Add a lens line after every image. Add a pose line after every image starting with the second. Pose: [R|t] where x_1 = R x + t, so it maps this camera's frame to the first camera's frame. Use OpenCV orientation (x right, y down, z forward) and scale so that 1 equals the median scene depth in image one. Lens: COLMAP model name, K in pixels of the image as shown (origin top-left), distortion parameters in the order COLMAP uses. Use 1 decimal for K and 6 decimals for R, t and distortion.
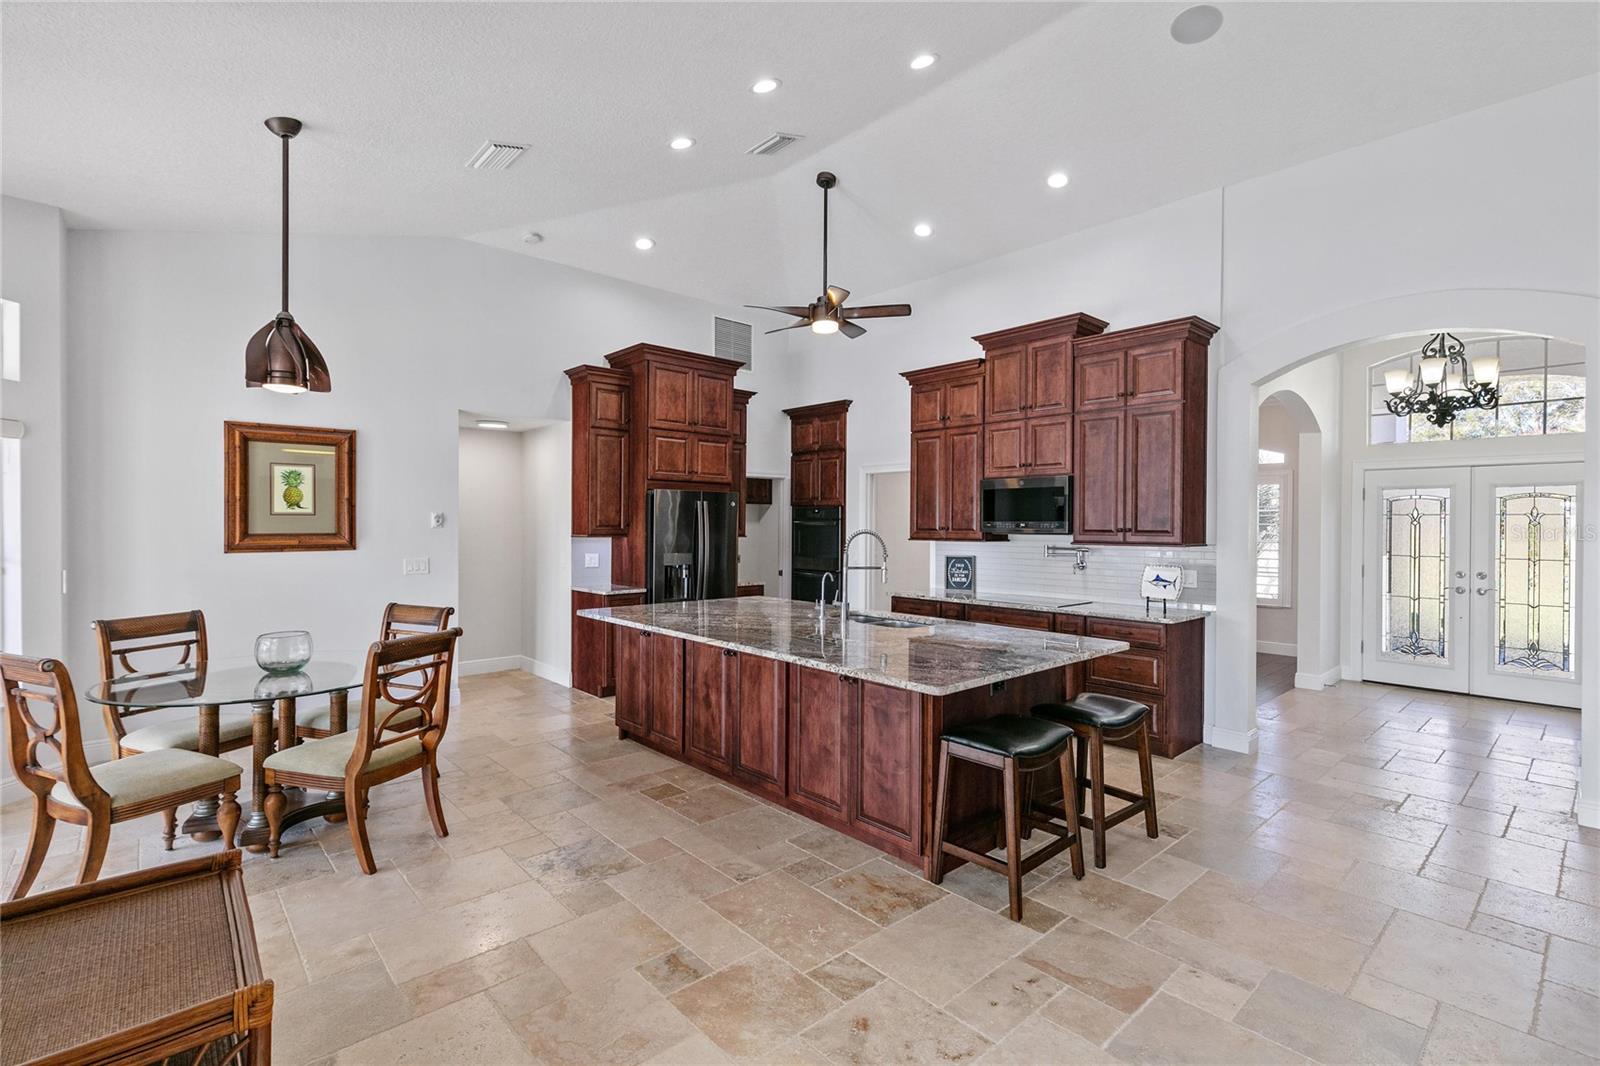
lens RADIAL K [[726.6, 0, 802.3], [0, 726.6, 529.5], [0, 0, 1]] dist [0.008981, -0.000484]
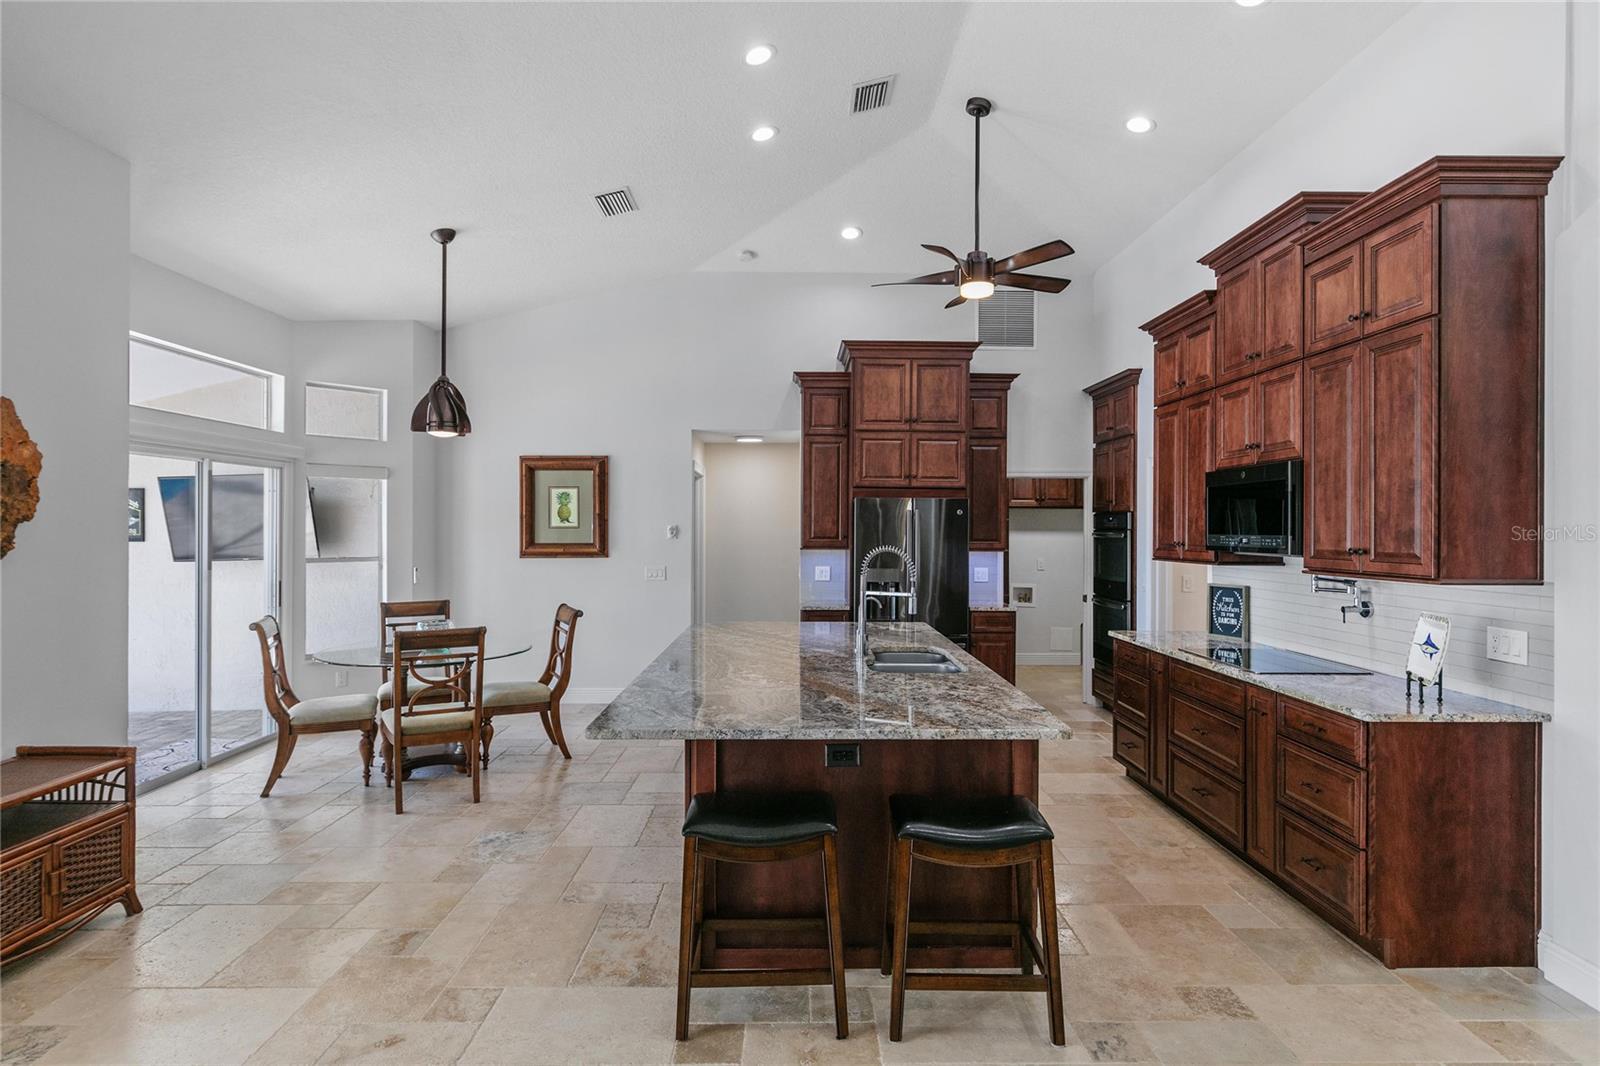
lens RADIAL K [[828.2, 0, 800.8], [0, 828.2, 528.8], [0, 0, 1]] dist [0.001007, -0.001352]
pose [[0.754782, -0.001762, -0.655973, 0.500507], [-0.005133, 0.999950, -0.008592, -0.008680], [0.655955, 0.009853, 0.754736, 0.199225]]
